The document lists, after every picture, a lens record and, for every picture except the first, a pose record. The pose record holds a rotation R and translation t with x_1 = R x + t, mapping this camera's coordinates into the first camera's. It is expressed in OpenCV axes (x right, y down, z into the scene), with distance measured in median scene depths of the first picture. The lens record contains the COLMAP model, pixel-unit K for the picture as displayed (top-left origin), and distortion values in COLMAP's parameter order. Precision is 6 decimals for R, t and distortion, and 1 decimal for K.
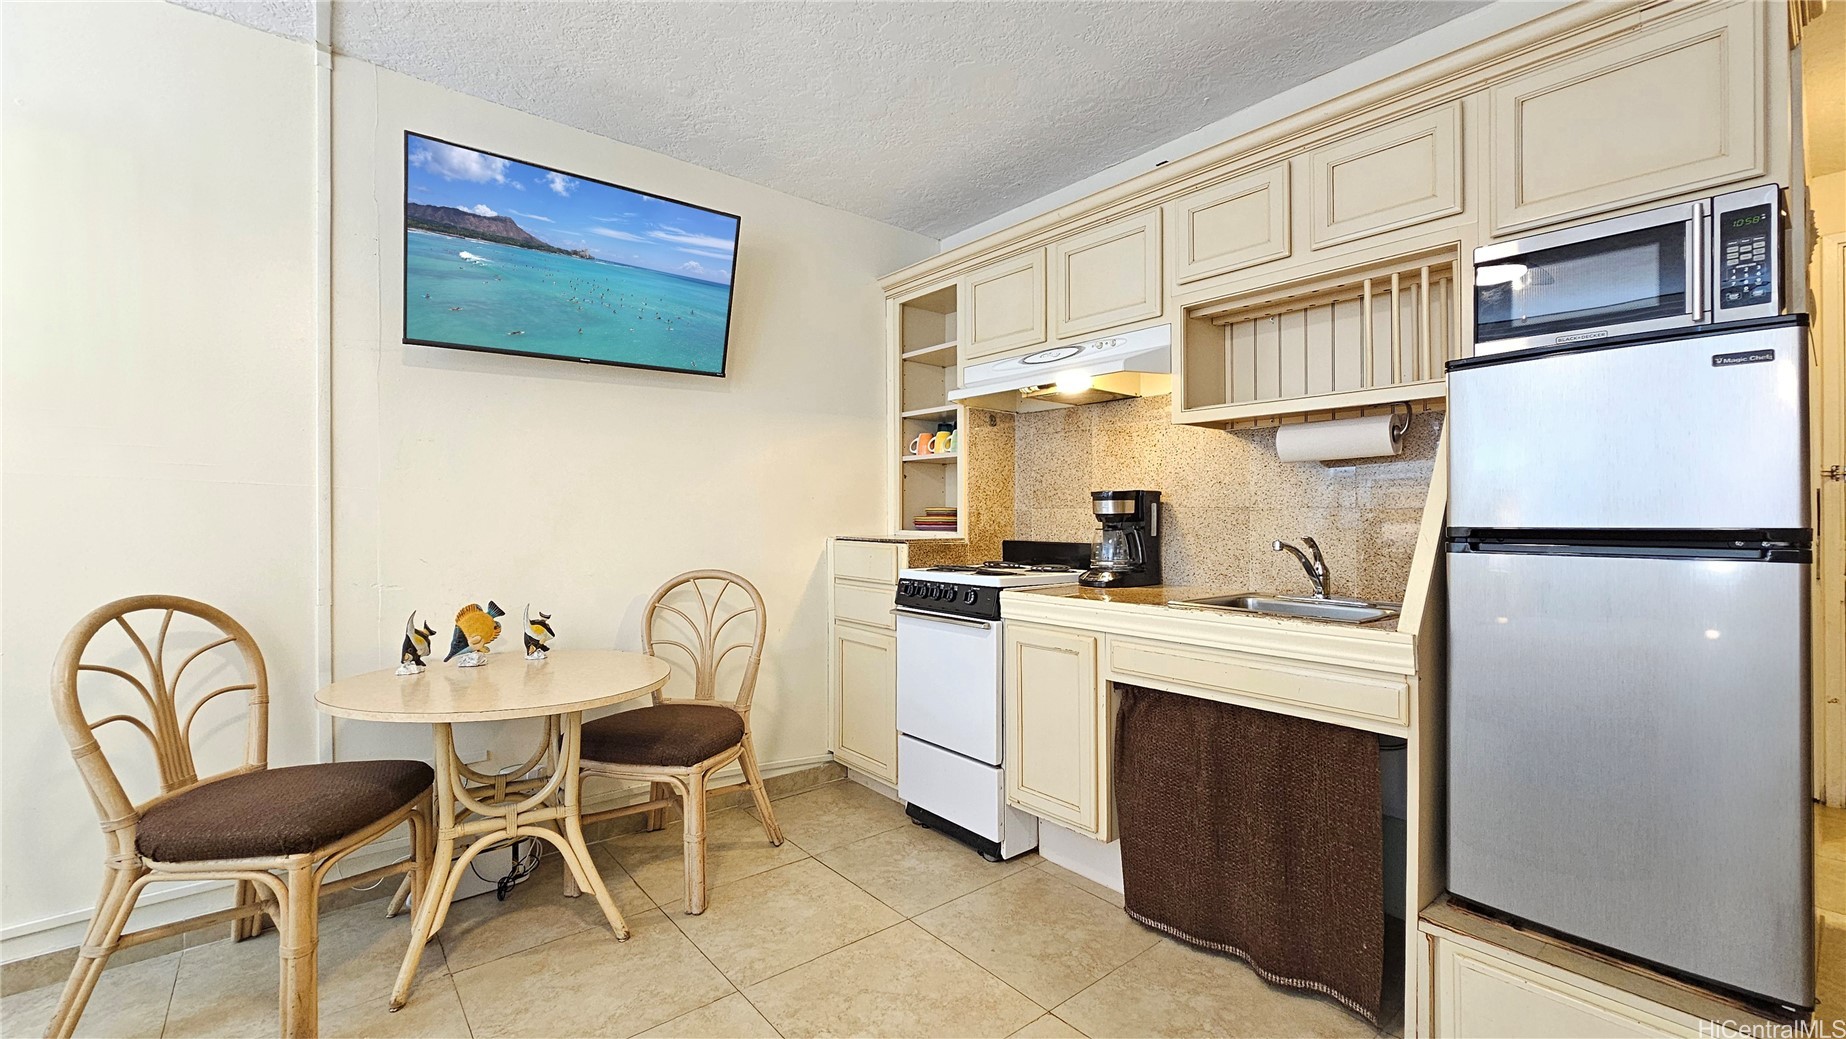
lens RADIAL K [[762.1, 0, 923.0], [0, 762.1, 519.5], [0, 0, 1]] dist [0.002691, 0.000350]
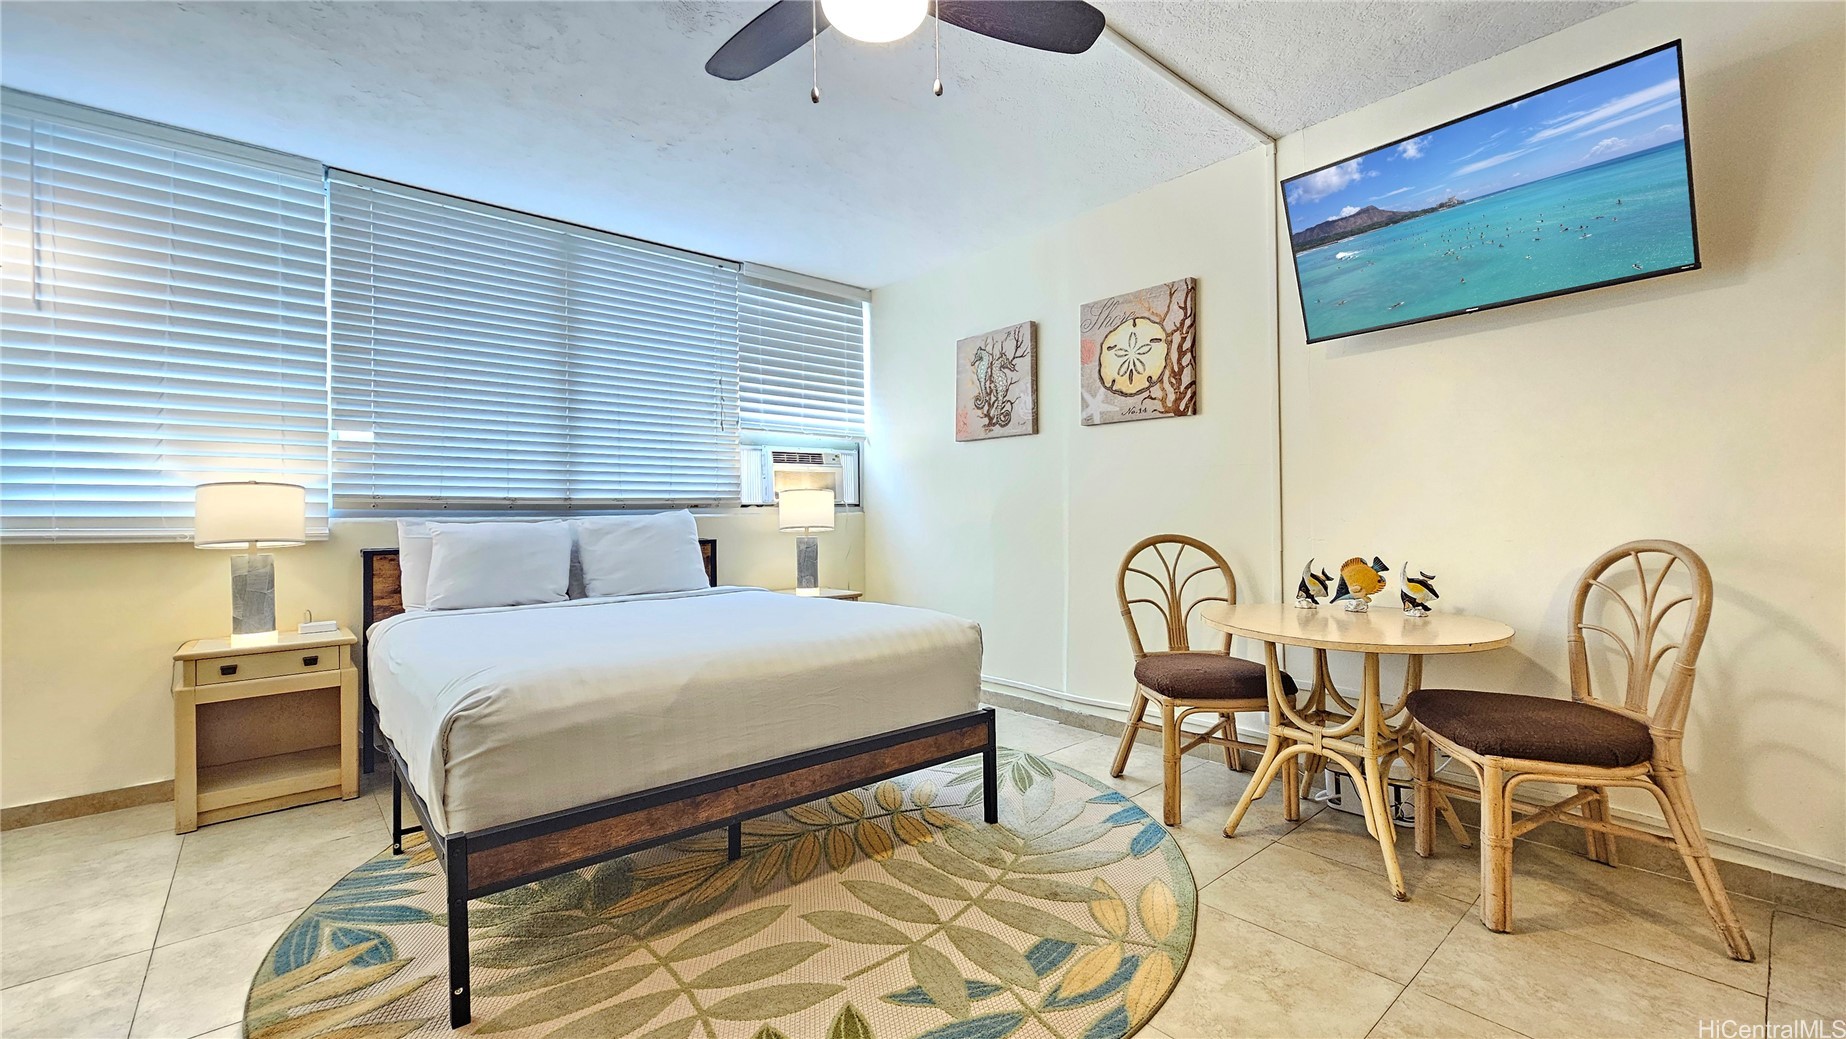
lens RADIAL K [[755.7, 0, 914.8], [0, 755.7, 508.3], [0, 0, 1]] dist [-0.000559, 0.000218]
pose [[0.006233, -0.013168, -0.999894, 0.502012], [0.009646, 0.999868, -0.013107, 0.043576], [0.999934, -0.009563, 0.006359, 0.317131]]
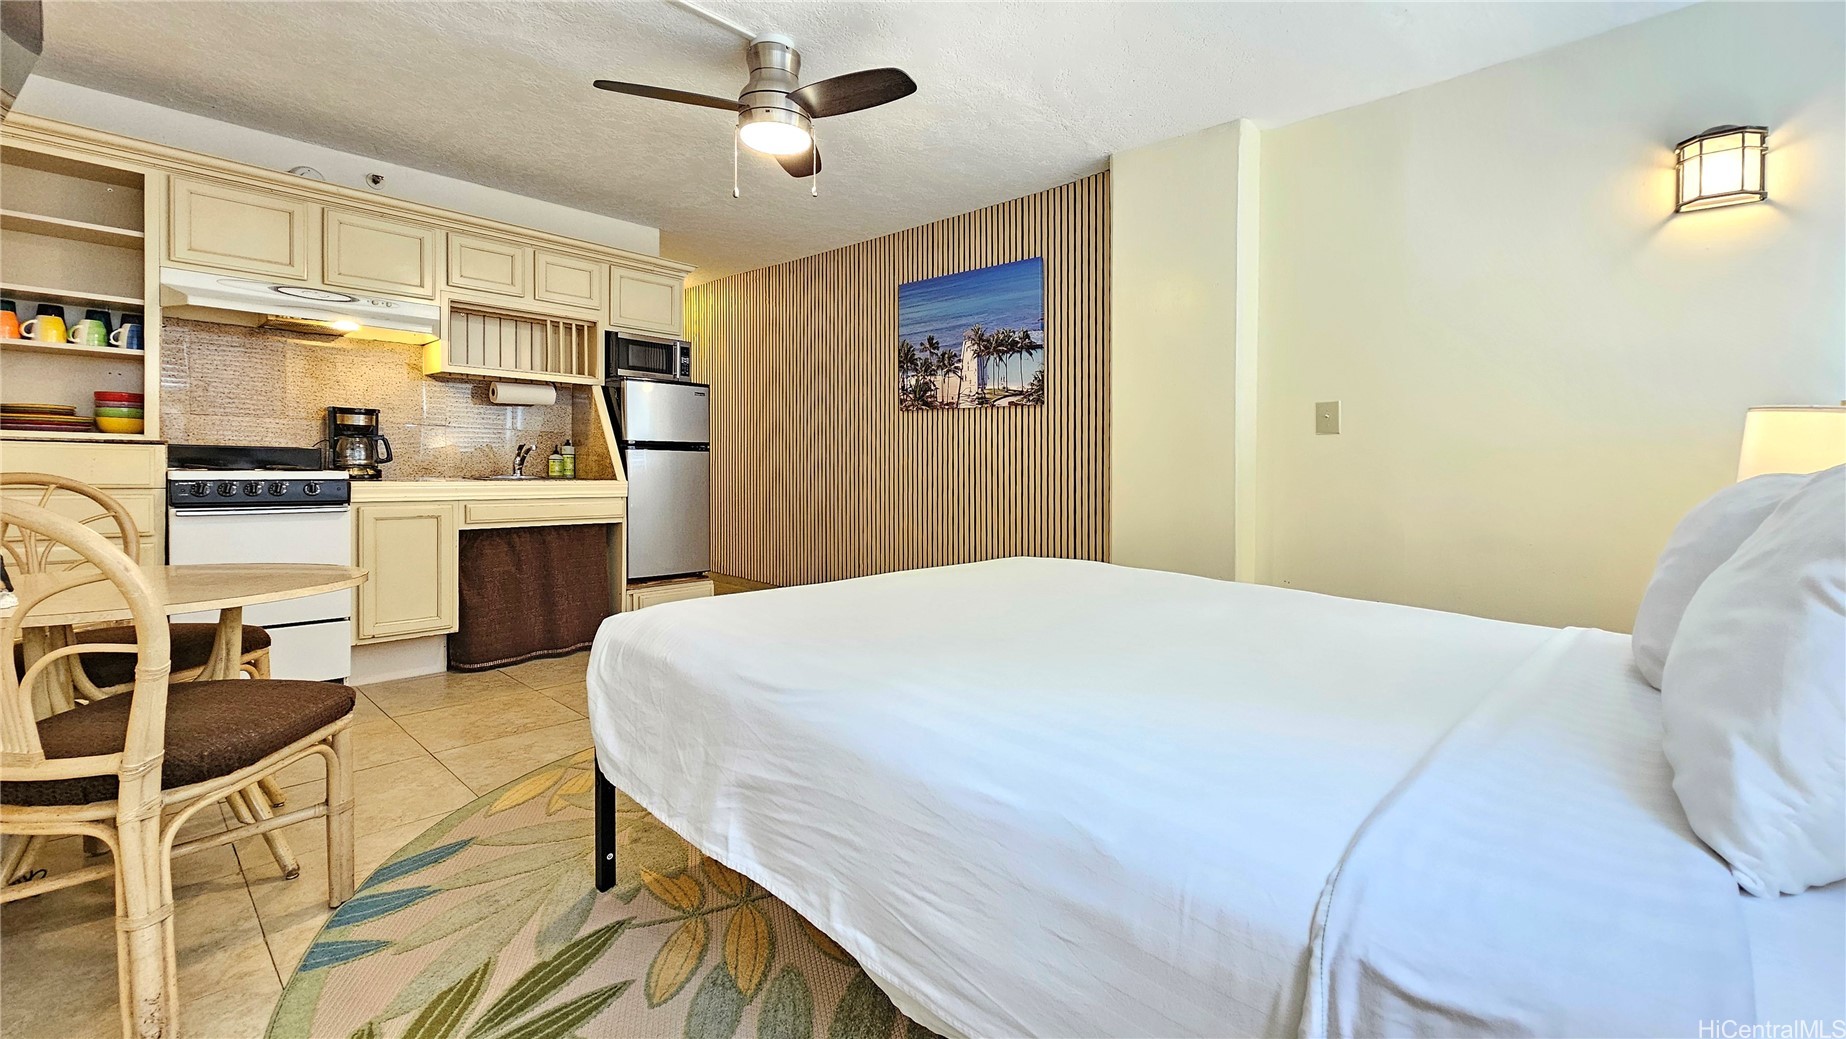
lens RADIAL K [[791.1, 0, 1058.1], [0, 791.1, 486.7], [0, 0, 1]] dist [-0.000667, -0.000140]
pose [[-0.277039, -0.029270, 0.960413, -1.528150], [-0.011091, 0.999567, 0.027264, 0.052637], [-0.960795, -0.003099, -0.277243, 0.215615]]
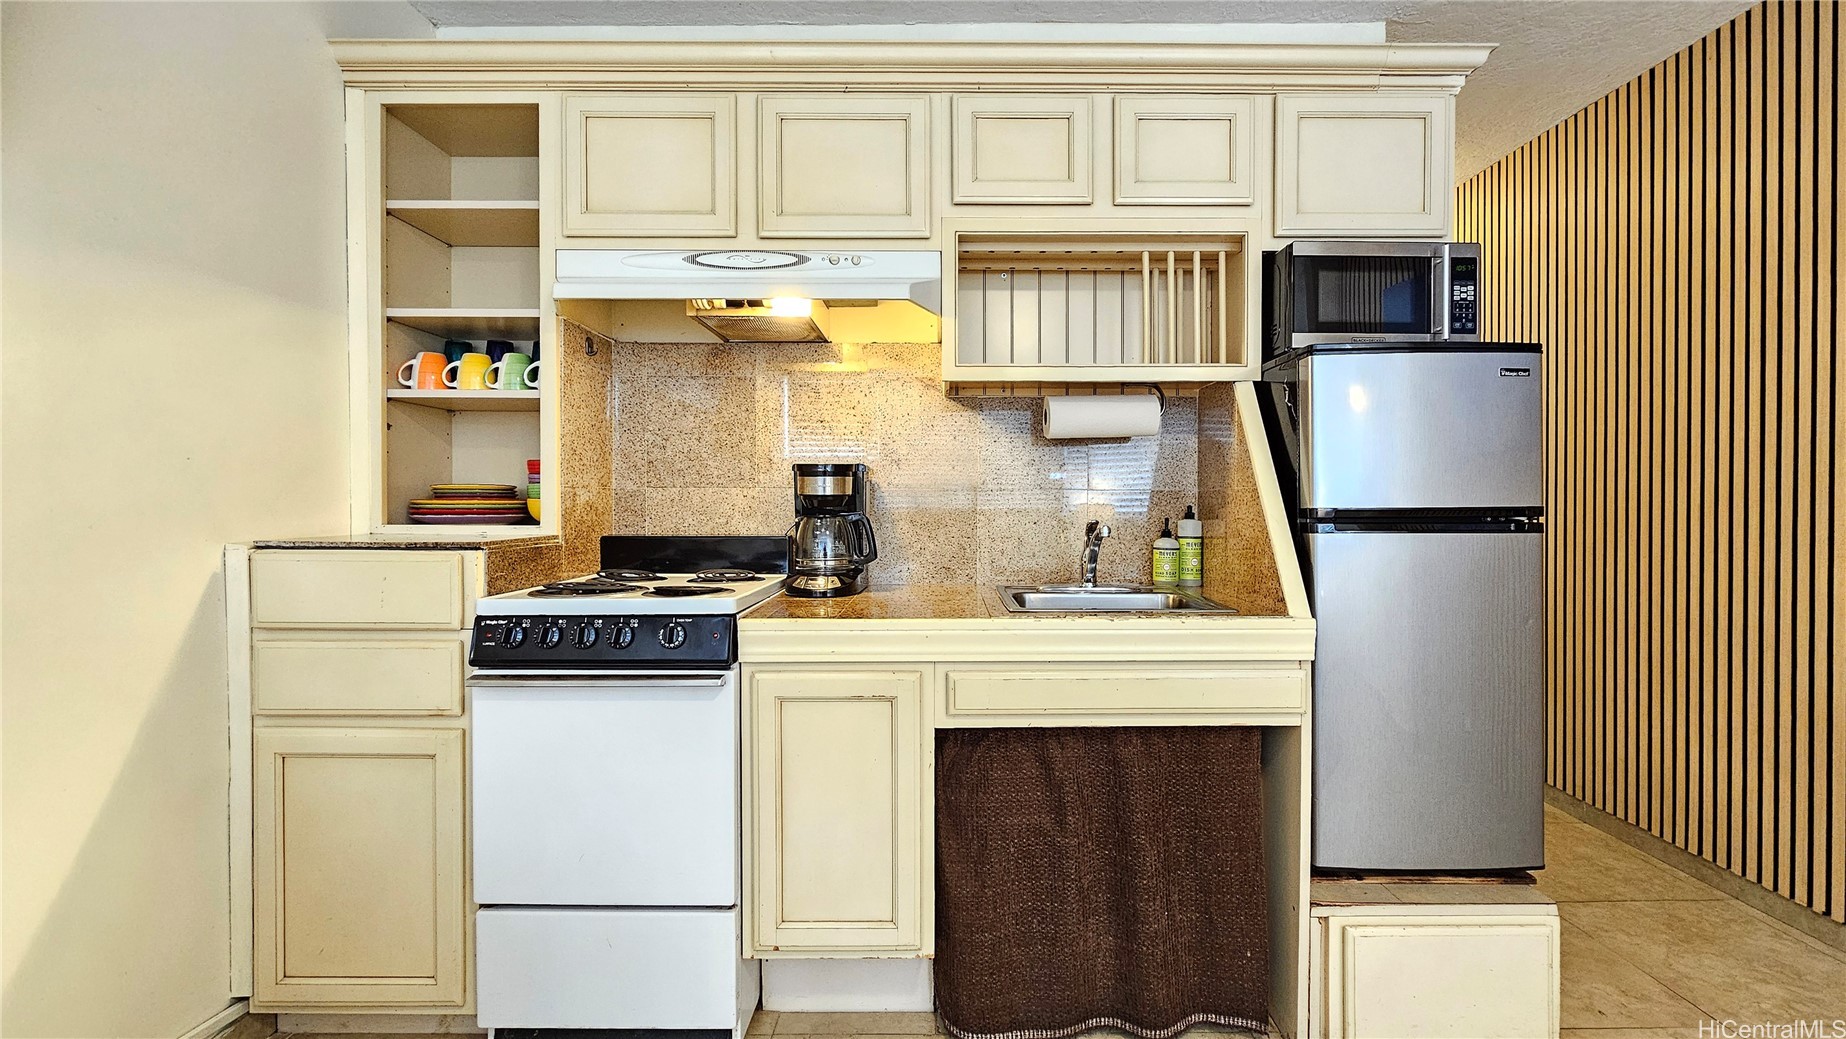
lens RADIAL K [[755.7, 0, 914.8], [0, 755.7, 508.3], [0, 0, 1]] dist [-0.000559, 0.000218]
pose [[0.640238, -0.009726, 0.768115, -0.274554], [0.004387, 0.999950, 0.009005, -0.000965], [-0.768164, -0.002395, 0.640248, 0.499862]]
